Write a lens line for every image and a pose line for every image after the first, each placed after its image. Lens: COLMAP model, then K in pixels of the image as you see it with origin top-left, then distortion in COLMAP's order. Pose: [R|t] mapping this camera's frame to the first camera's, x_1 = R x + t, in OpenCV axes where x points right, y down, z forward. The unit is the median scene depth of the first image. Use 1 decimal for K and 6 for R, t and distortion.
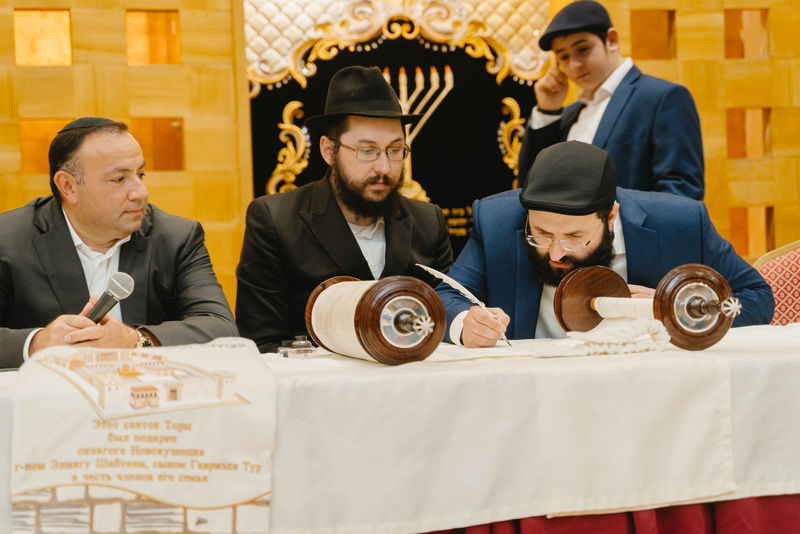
lens RADIAL K [[1737.4, 0, 400.0], [0, 1737.4, 267.0], [0, 0, 1]] dist [0.261648, 0.112596]
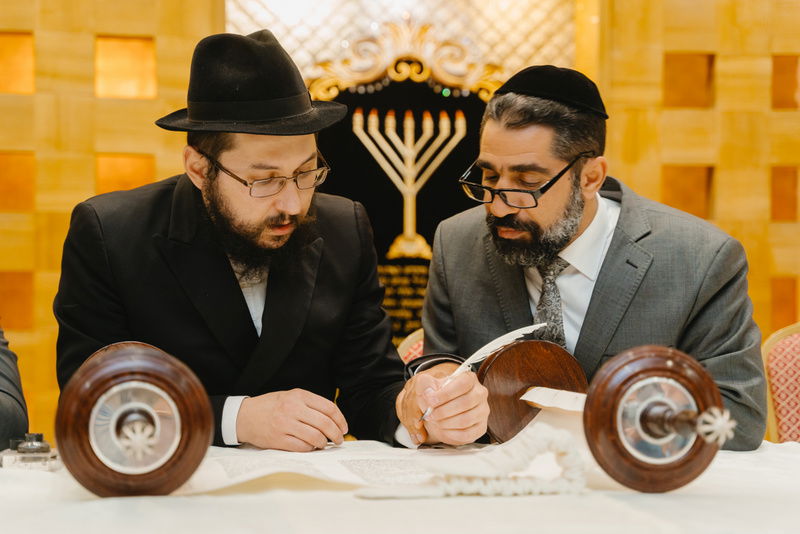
lens RADIAL K [[1464.9, 0, 356.1], [0, 1464.9, 293.8], [0, 0, 1]] dist [0.266654, -0.123934]
pose [[0.994619, 0.036110, -0.097101, 0.053611], [-0.038089, 0.999101, -0.018604, -0.002663], [0.096342, 0.022203, 0.995101, 0.229657]]
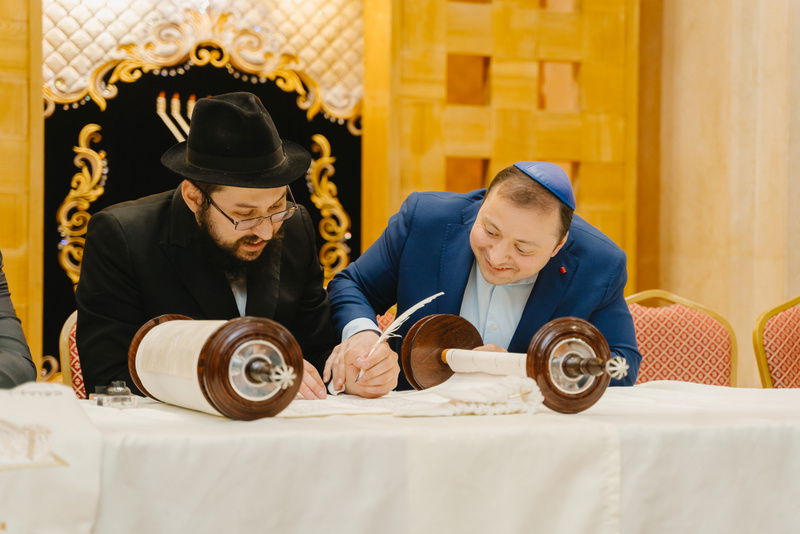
lens RADIAL K [[1687.2, 0, 400.0], [0, 1687.2, 267.0], [0, 0, 1]] dist [0.290638, -0.452652]
pose [[0.989647, 0.046573, 0.135754, -0.017602], [-0.043116, 0.998669, -0.028292, 0.000477], [-0.136891, 0.022146, 0.990338, 0.071091]]
